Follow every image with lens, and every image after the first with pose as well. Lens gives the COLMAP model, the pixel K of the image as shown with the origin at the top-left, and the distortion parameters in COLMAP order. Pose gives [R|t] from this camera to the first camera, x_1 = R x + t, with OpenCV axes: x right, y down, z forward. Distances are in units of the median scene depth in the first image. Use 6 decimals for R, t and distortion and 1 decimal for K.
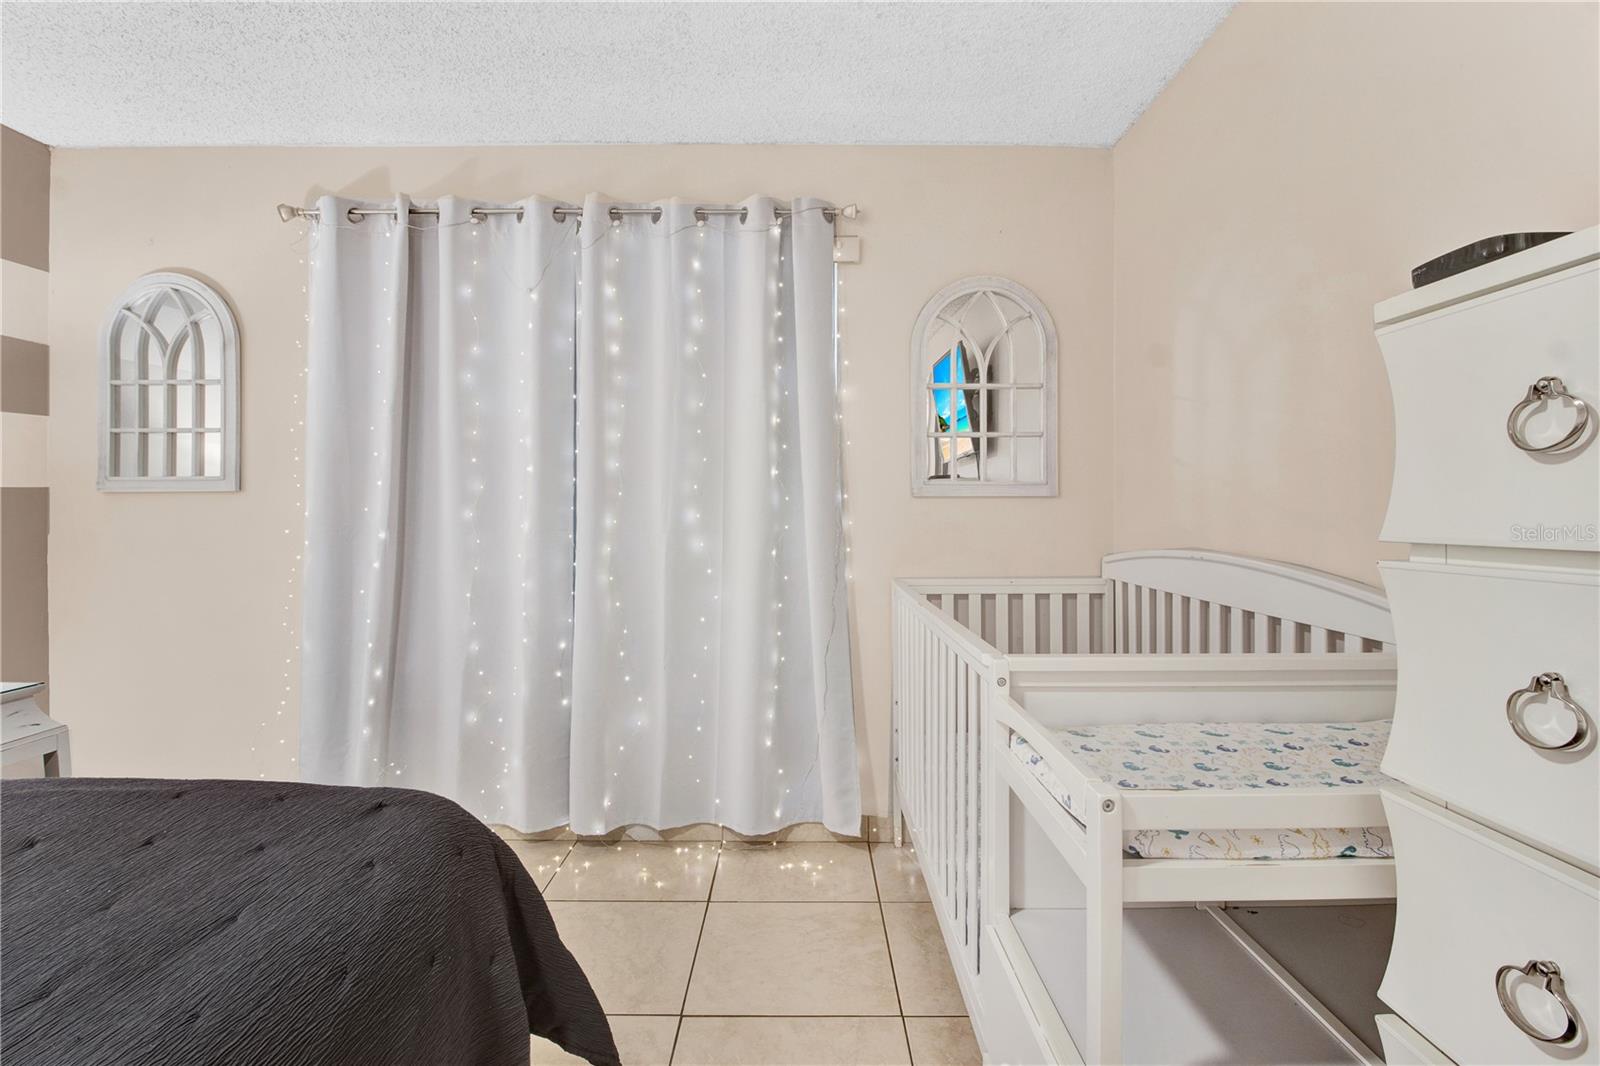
lens RADIAL K [[769.4, 0, 804.0], [0, 769.4, 525.5], [0, 0, 1]] dist [-0.003906, -0.010549]
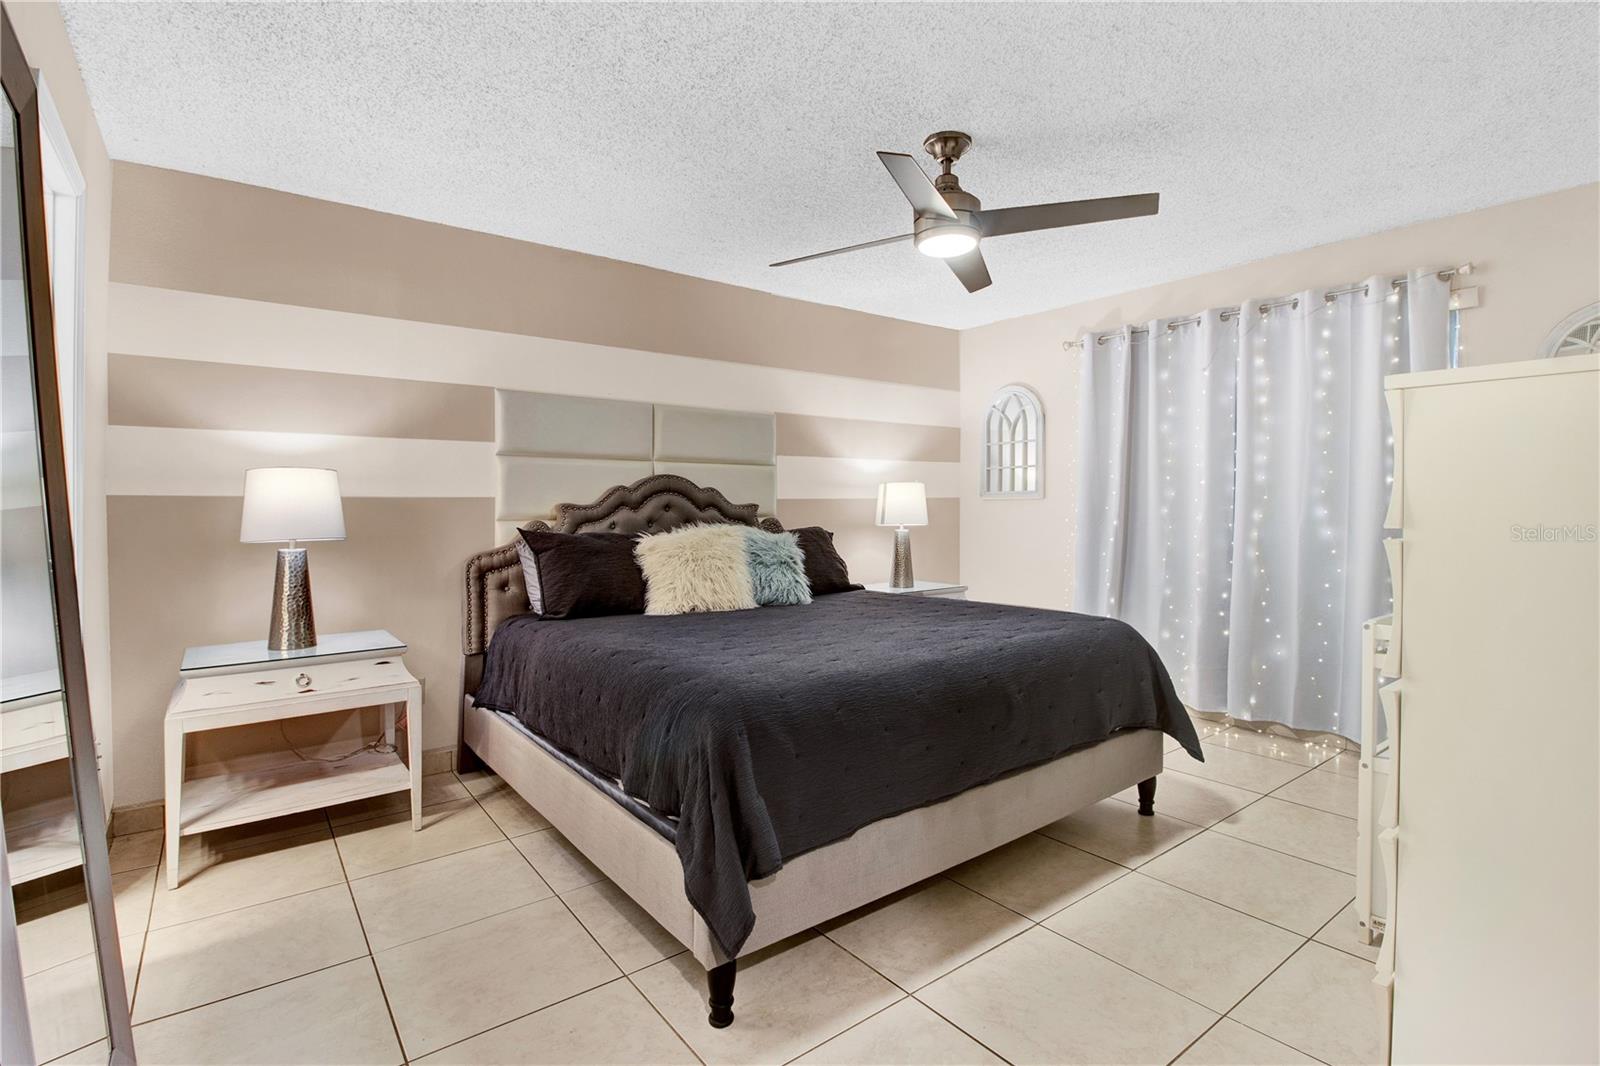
lens RADIAL K [[769.4, 0, 801.2], [0, 769.4, 527.7], [0, 0, 1]] dist [-0.003906, -0.010549]
pose [[0.616326, 0.017705, -0.787292, 0.377837], [0.000507, 0.999738, 0.022880, -0.016476], [0.787491, -0.014501, 0.616155, -0.625629]]
